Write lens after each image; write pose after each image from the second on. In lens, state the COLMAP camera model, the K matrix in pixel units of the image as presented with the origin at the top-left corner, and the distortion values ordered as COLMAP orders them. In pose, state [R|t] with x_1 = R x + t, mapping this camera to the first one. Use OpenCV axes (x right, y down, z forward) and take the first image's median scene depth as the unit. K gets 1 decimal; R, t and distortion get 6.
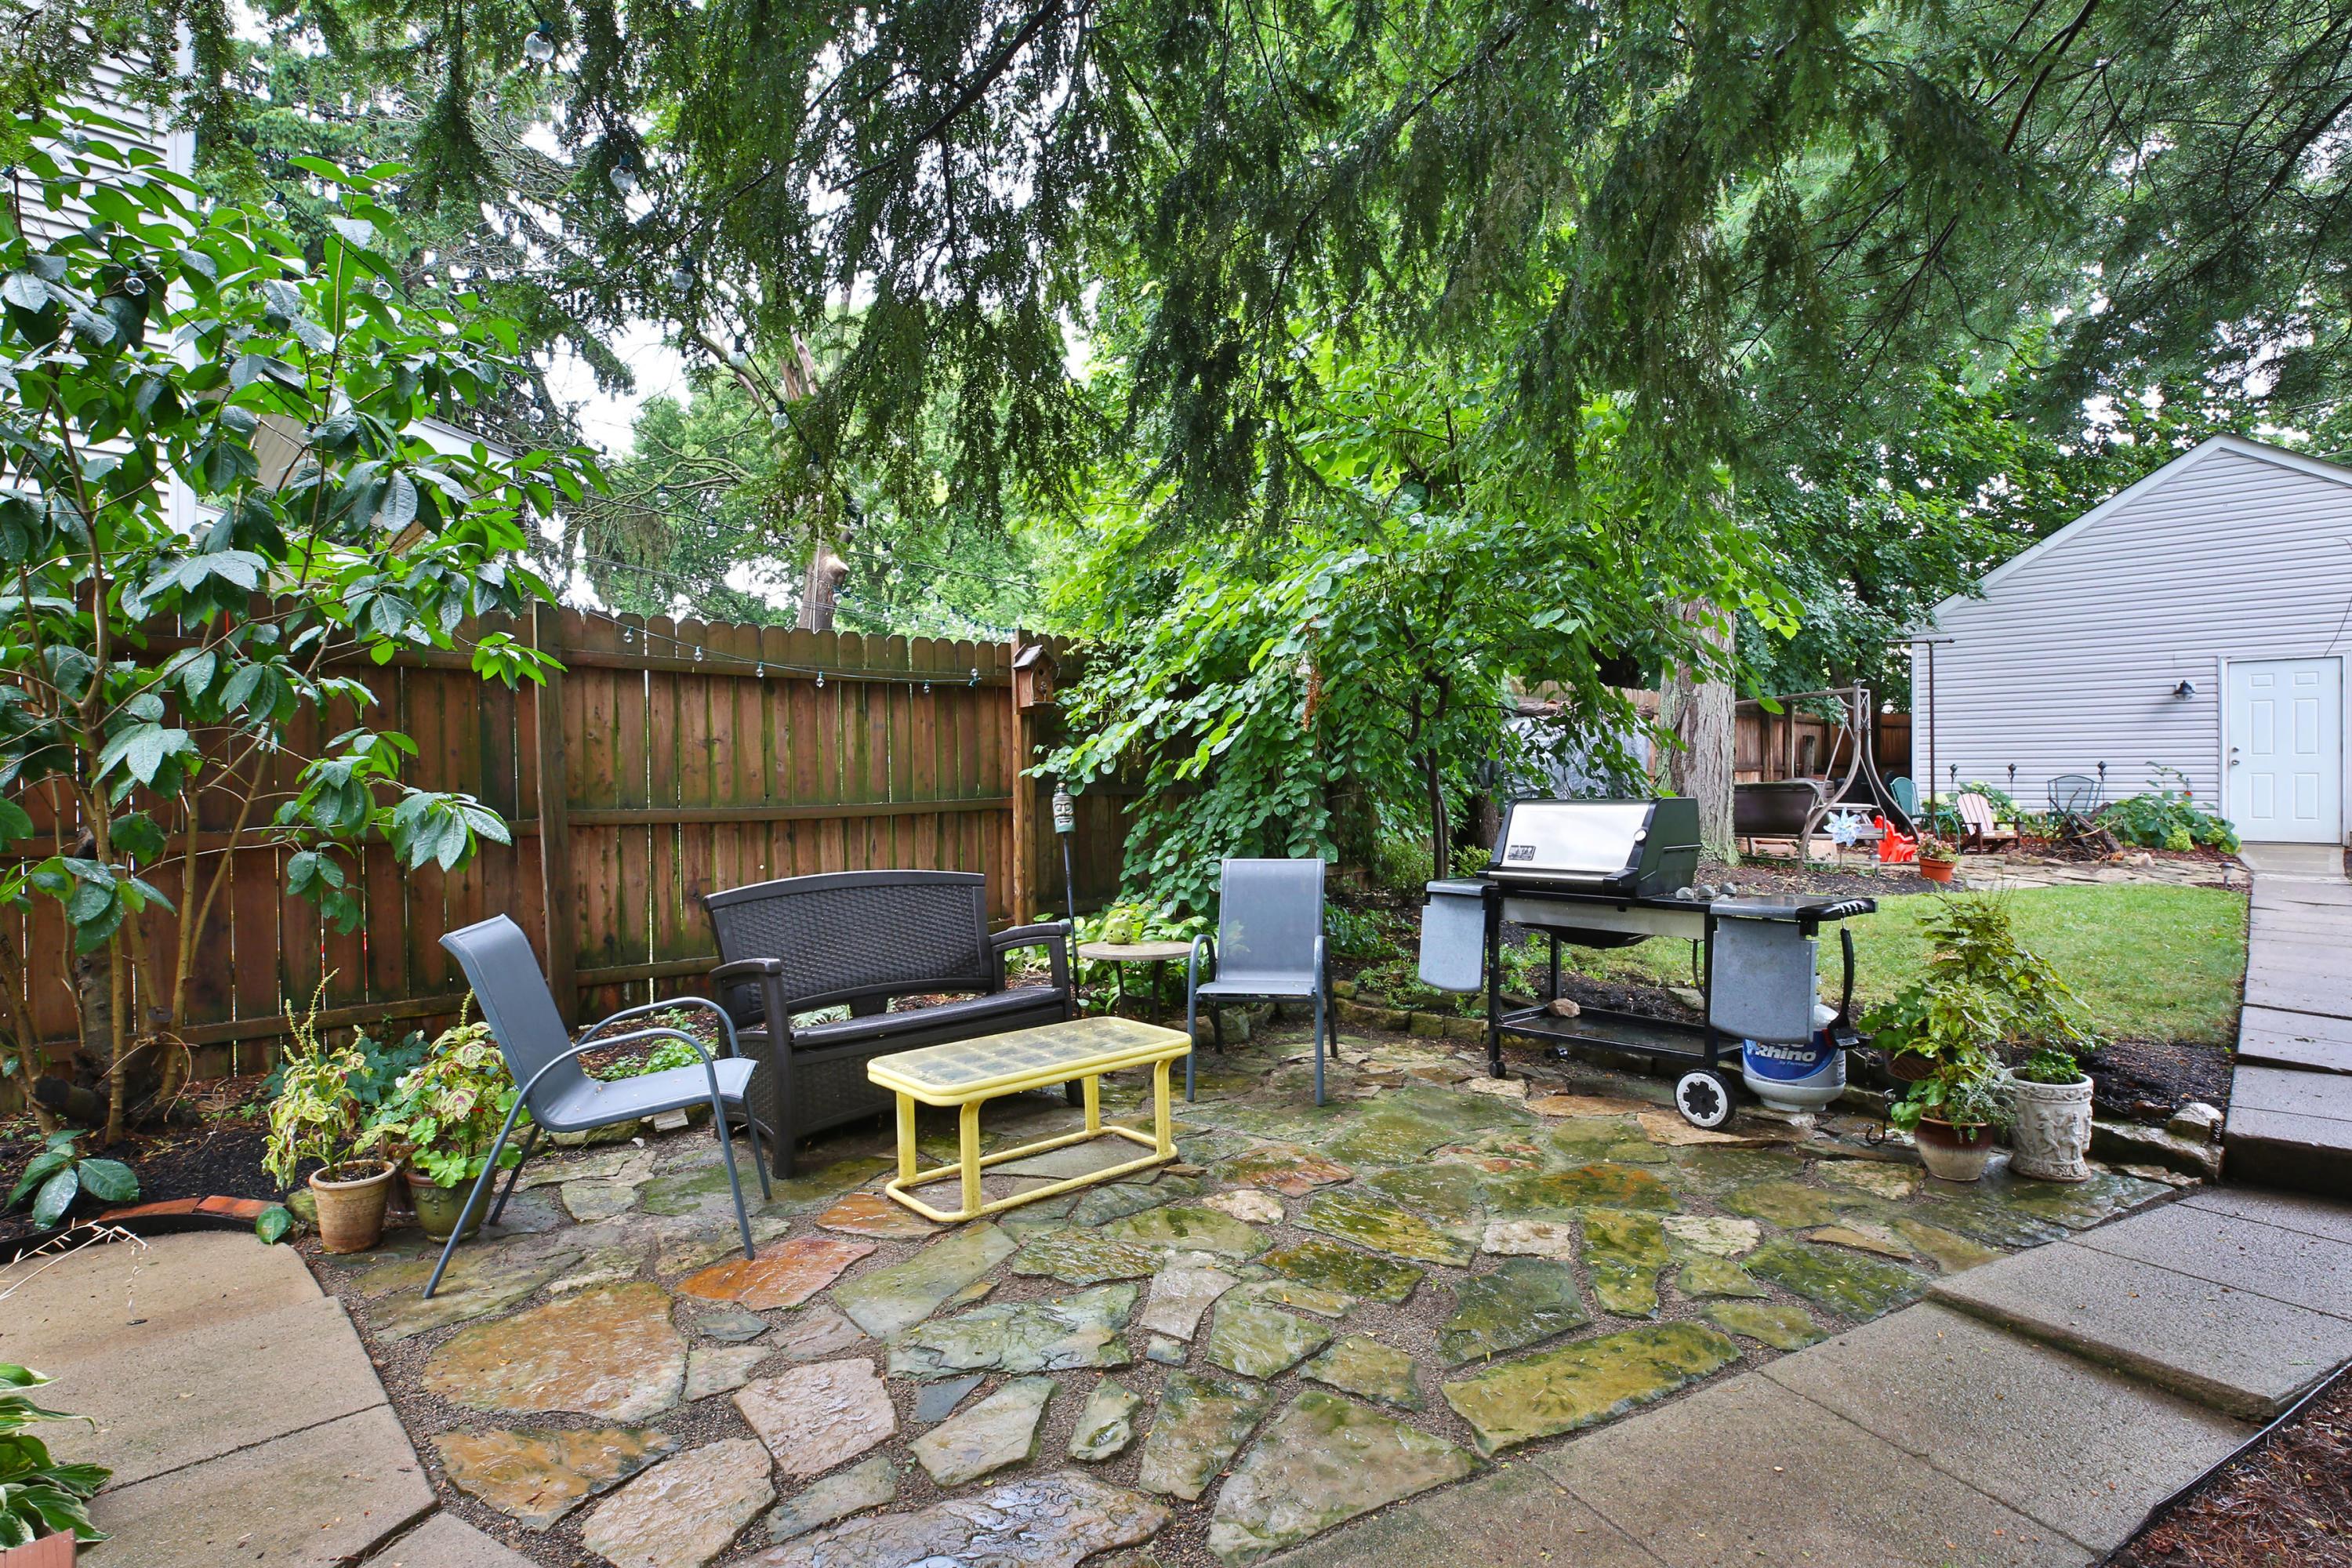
lens RADIAL K [[1123.3, 0, 1176.0], [0, 1123.3, 784.0], [0, 0, 1]] dist [-0.078908, -0.000149]
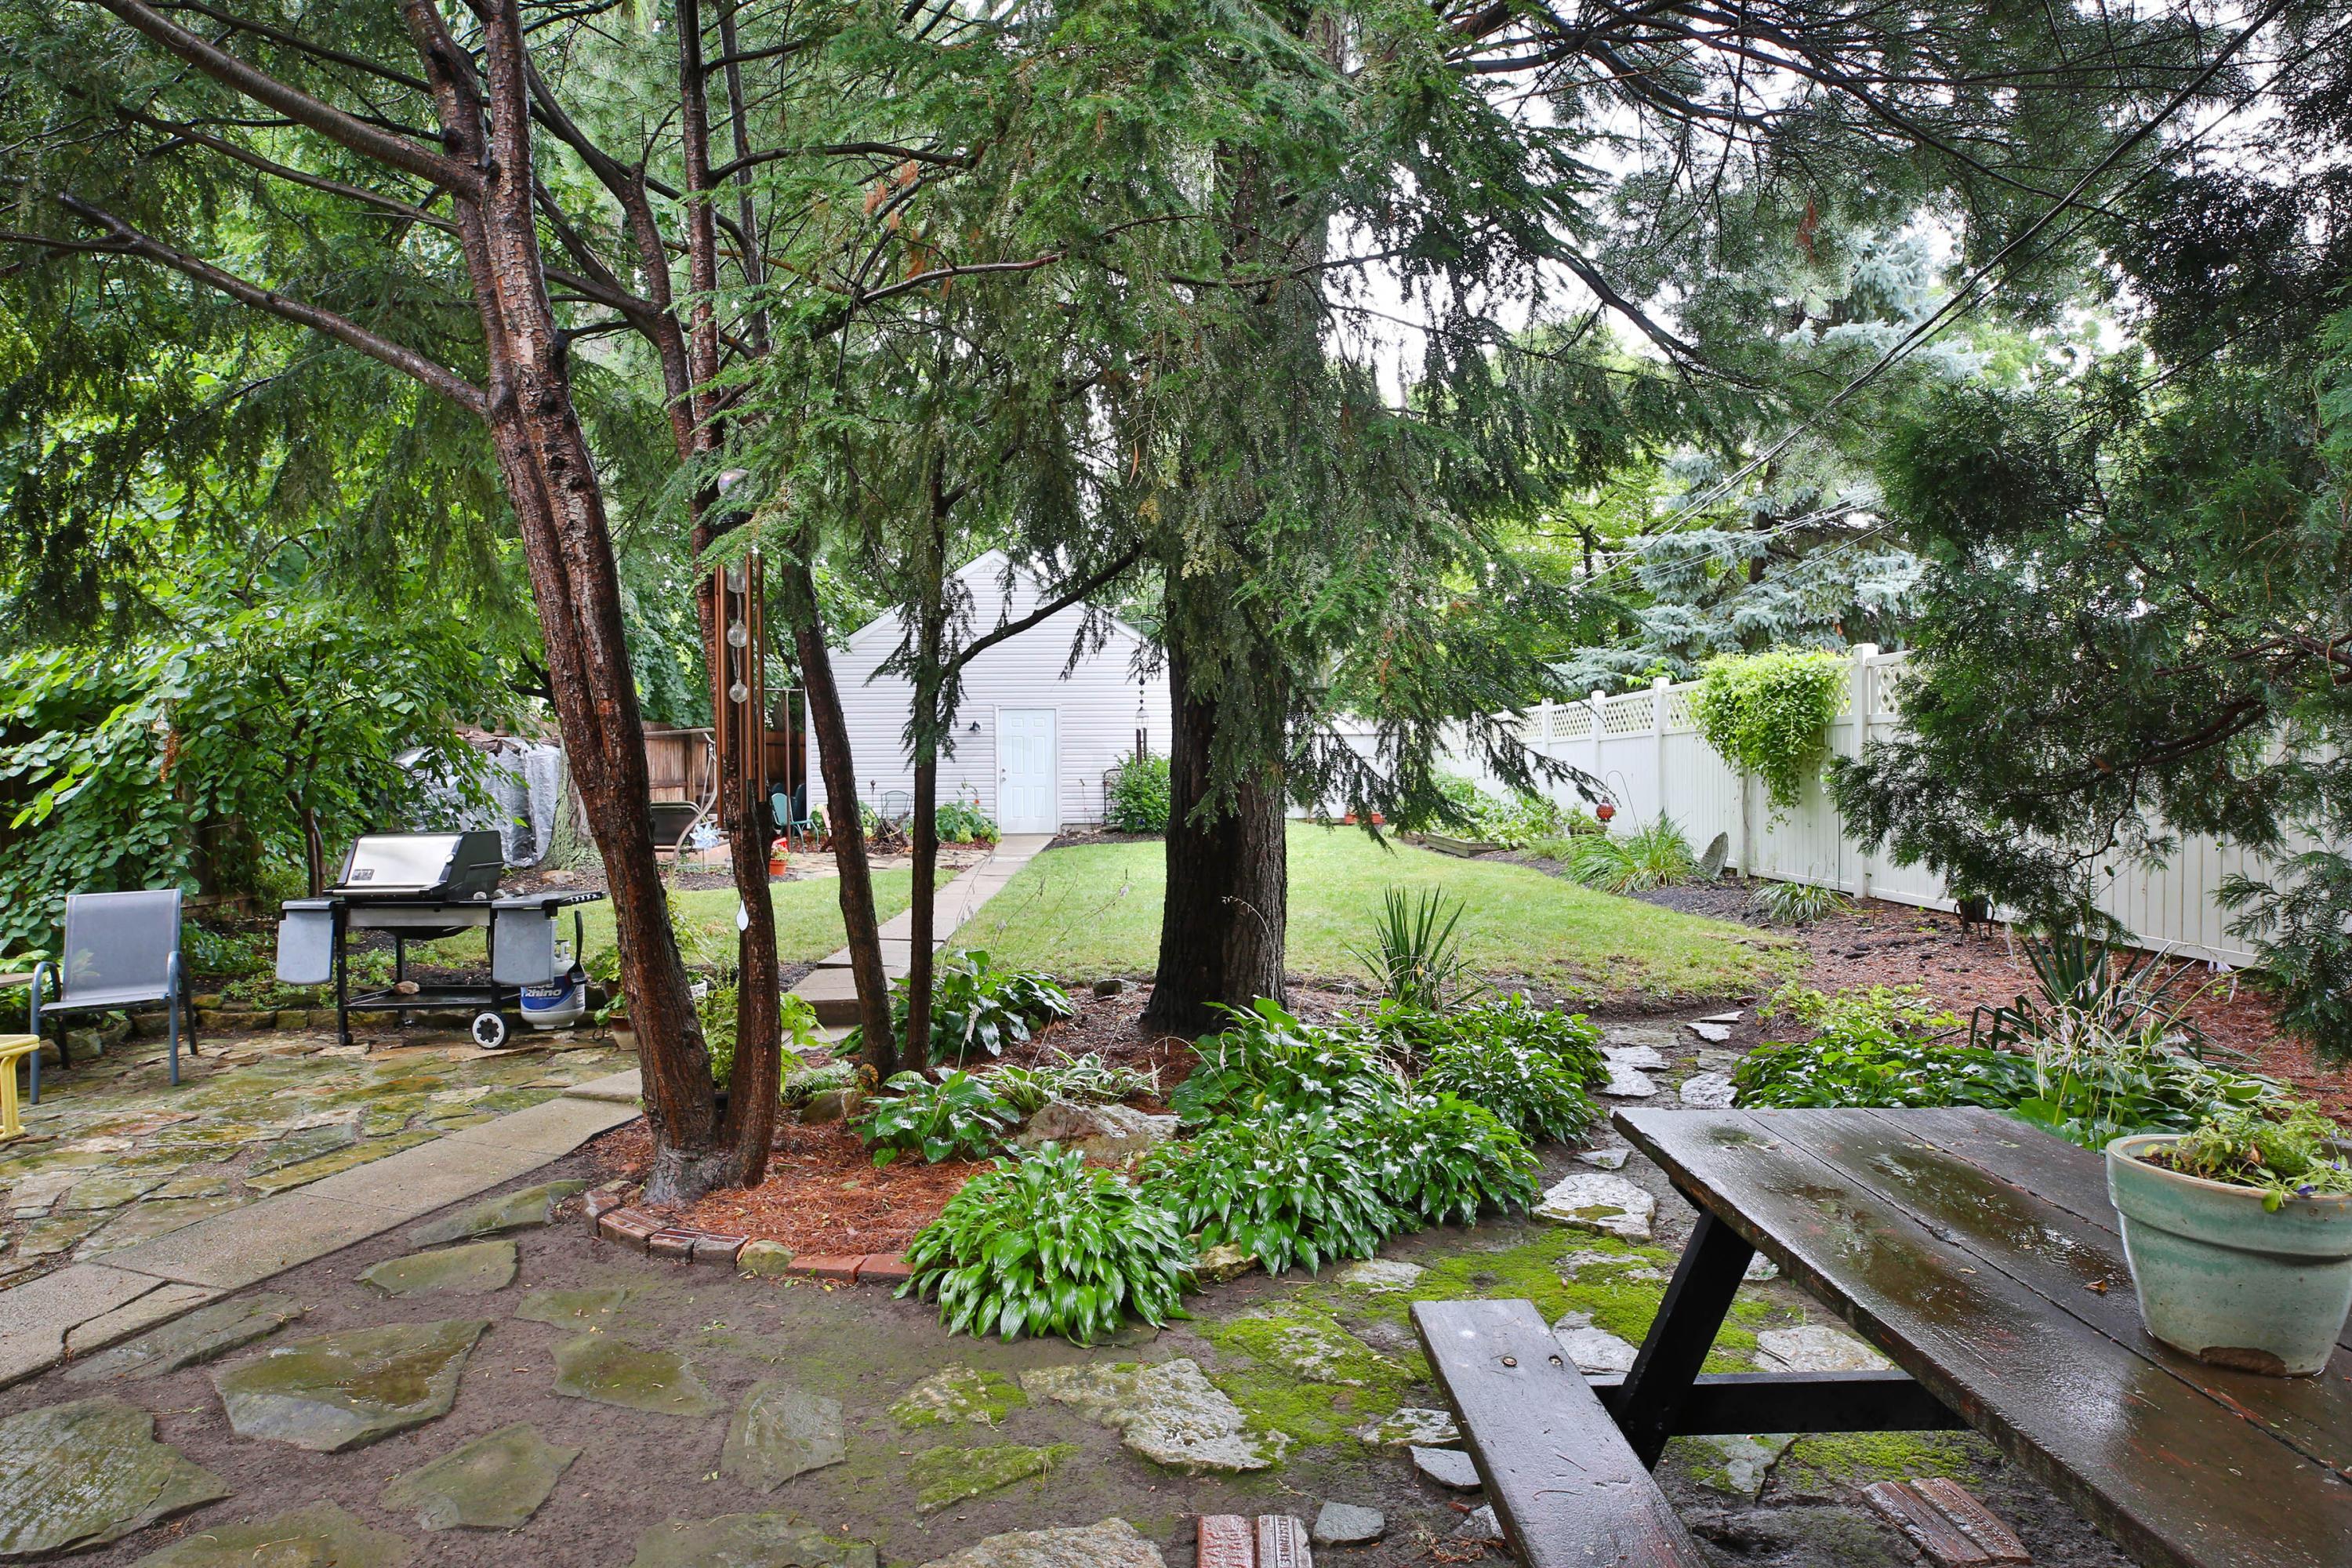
lens RADIAL K [[1297.5, 0, 1173.3], [0, 1297.5, 768.2], [0, 0, 1]] dist [-0.000375, 0.009597]
pose [[0.729162, -0.007113, 0.684304, -0.045101], [0.011316, 0.999935, -0.001664, -0.047513], [-0.684248, 0.008957, 0.729195, -0.724422]]
